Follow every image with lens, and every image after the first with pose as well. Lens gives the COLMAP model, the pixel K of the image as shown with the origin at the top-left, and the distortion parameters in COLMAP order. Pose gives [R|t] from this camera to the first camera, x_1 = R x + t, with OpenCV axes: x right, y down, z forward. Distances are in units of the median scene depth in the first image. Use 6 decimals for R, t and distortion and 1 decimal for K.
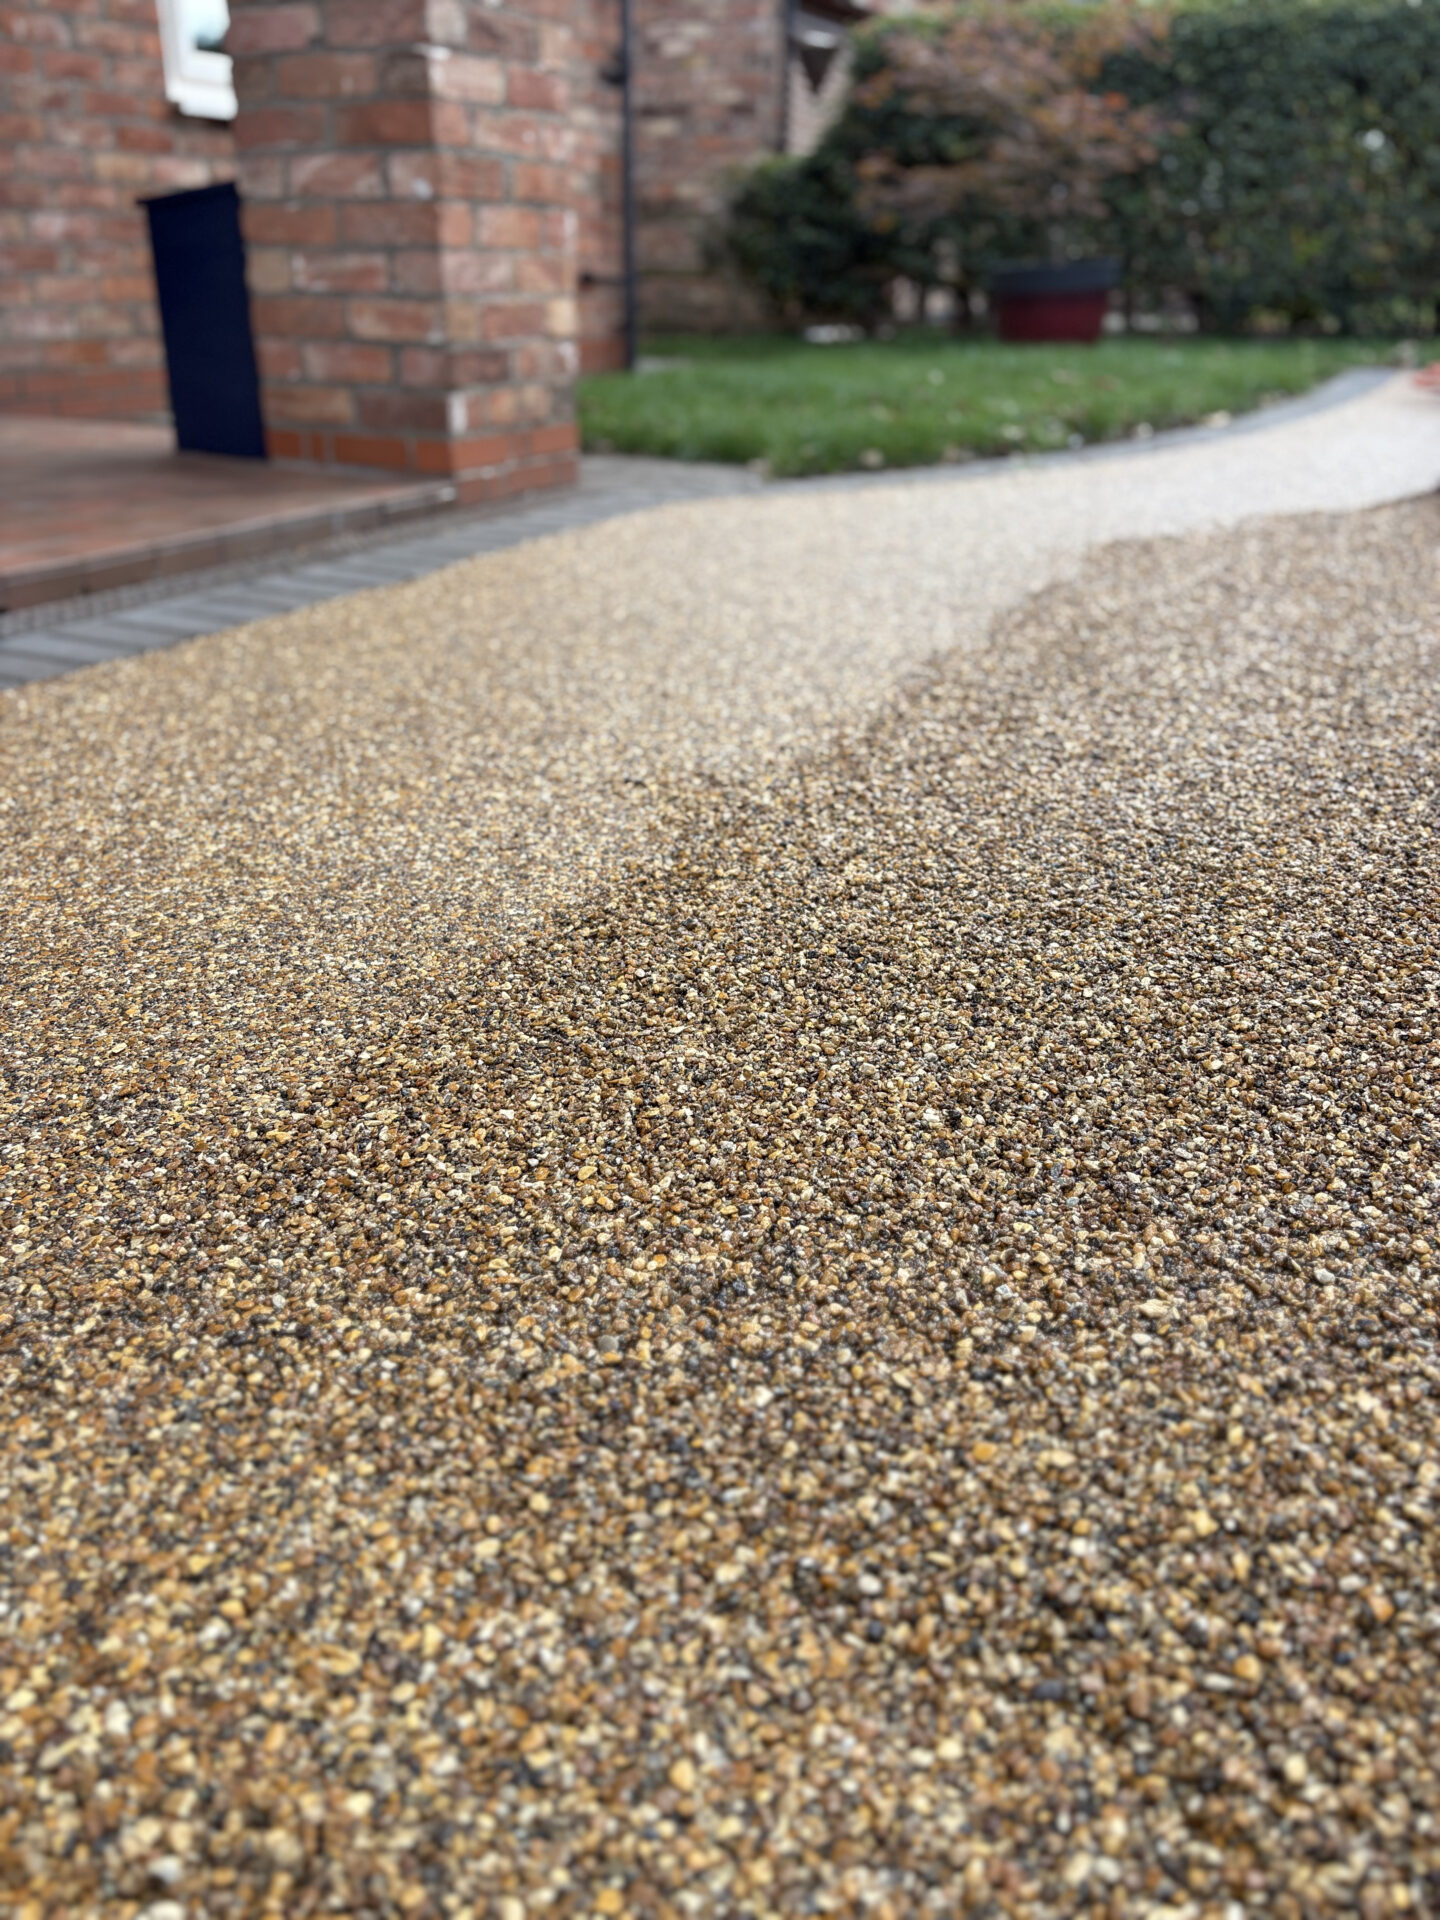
lens RADIAL K [[1444.1, 0, 720.0], [0, 1444.1, 960.0], [0, 0, 1]] dist [0.016989, -0.029982]
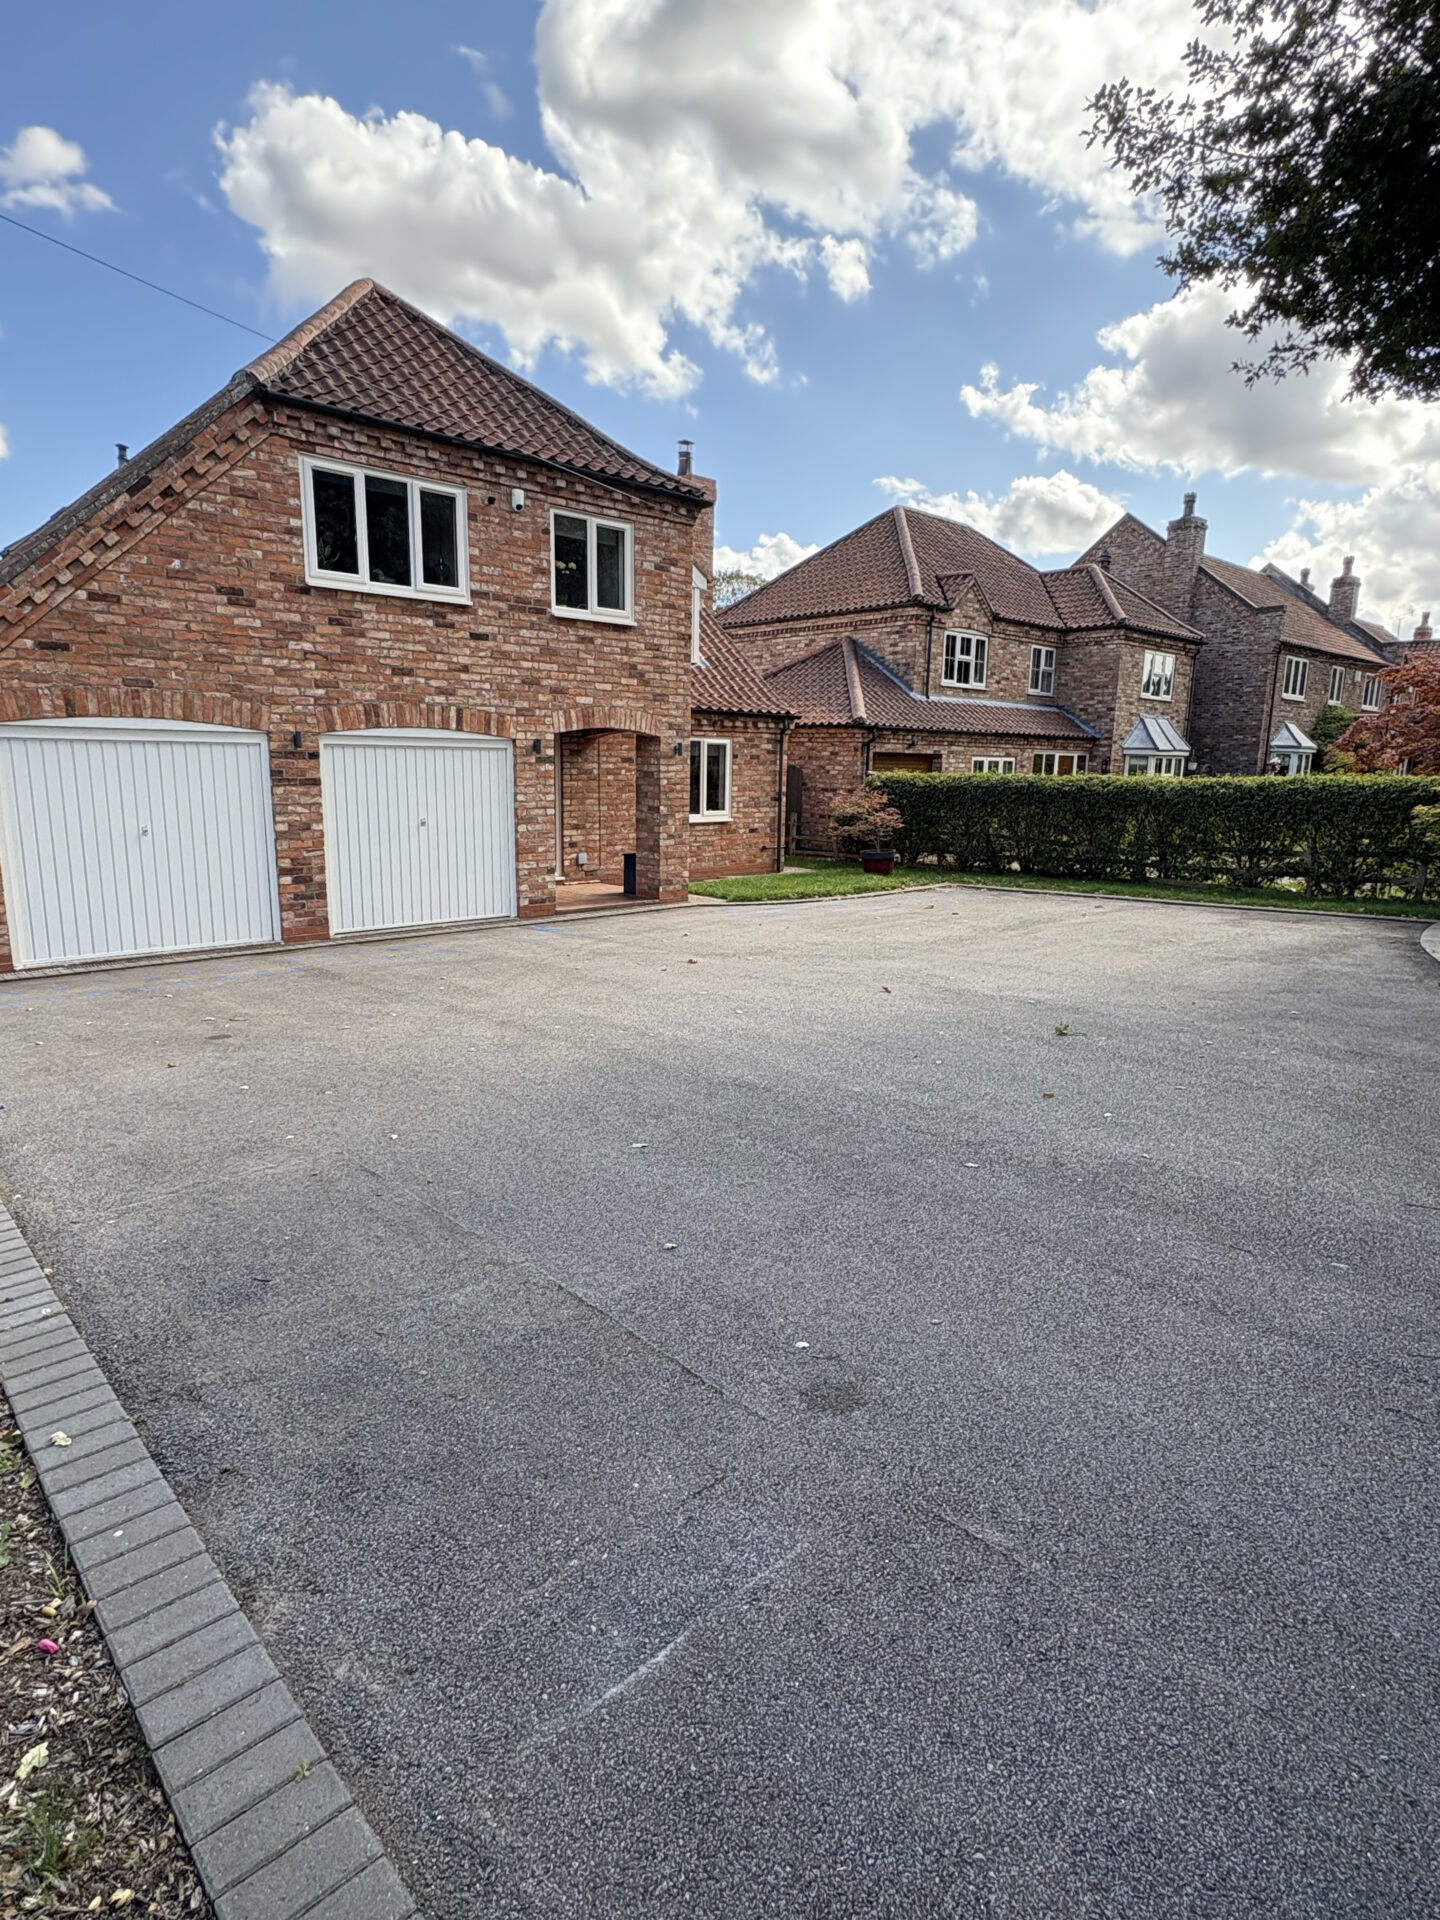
lens RADIAL K [[1018.8, 0, 720.0], [0, 1018.8, 960.0], [0, 0, 1]] dist [-0.001419, 0.000532]
pose [[0.927264, 0.073461, -0.367130, 1.724657], [-0.165026, 0.960366, -0.224643, 0.883640], [0.336076, 0.268889, 0.902636, -2.867828]]
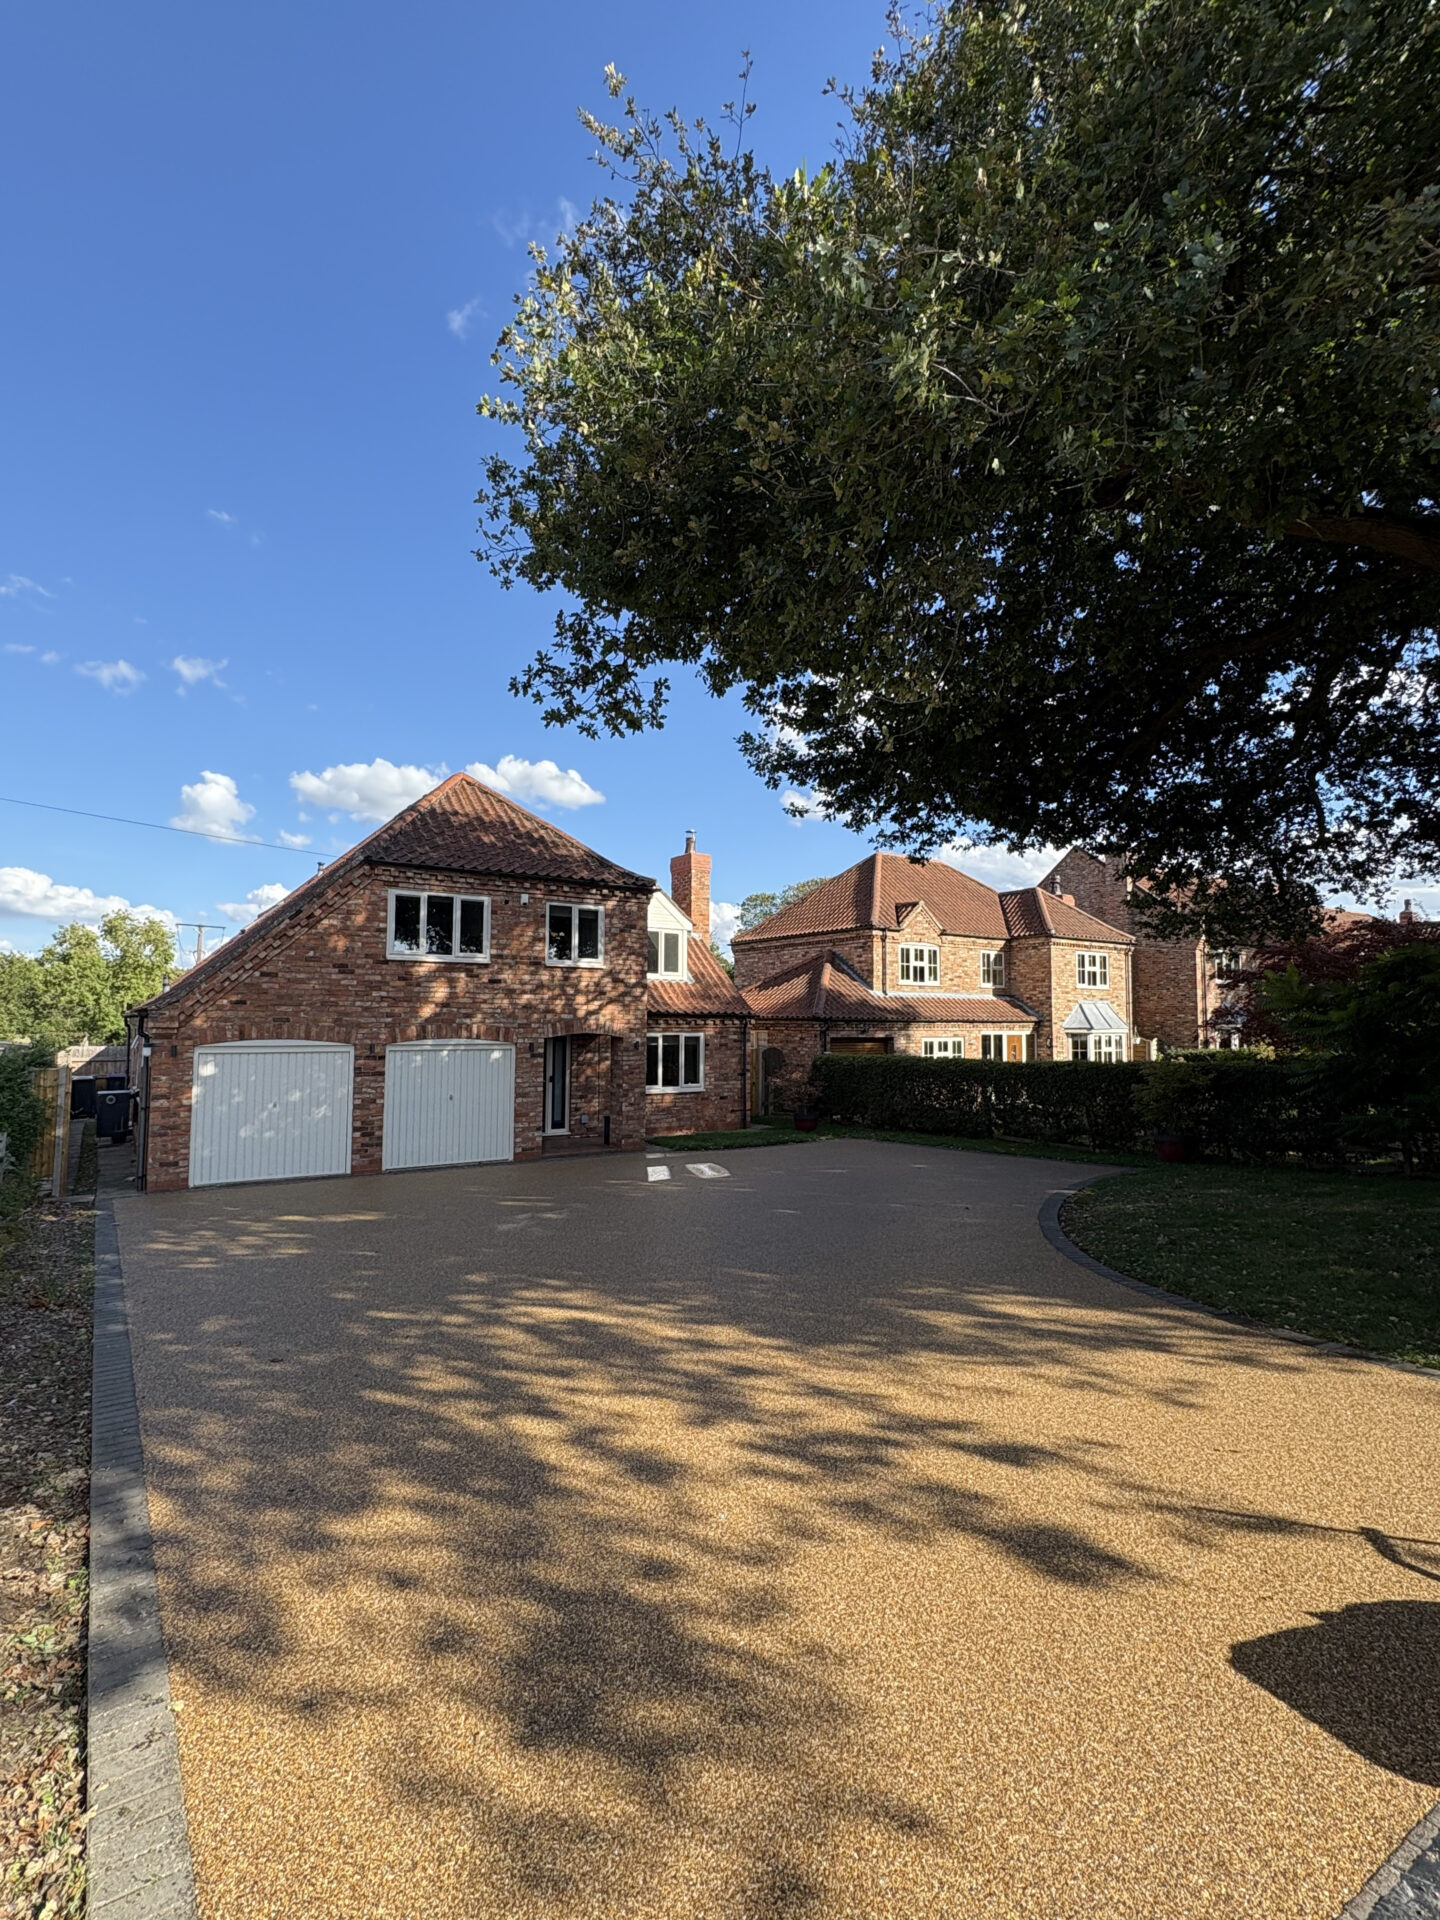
lens RADIAL K [[907.2, 0, 720.0], [0, 907.2, 960.0], [0, 0, 1]] dist [-0.005149, -0.000403]
pose [[0.862898, -0.043877, -0.503470, 3.285660], [-0.212407, 0.872475, -0.440081, 1.014044], [0.458574, 0.486685, 0.743537, -3.540179]]
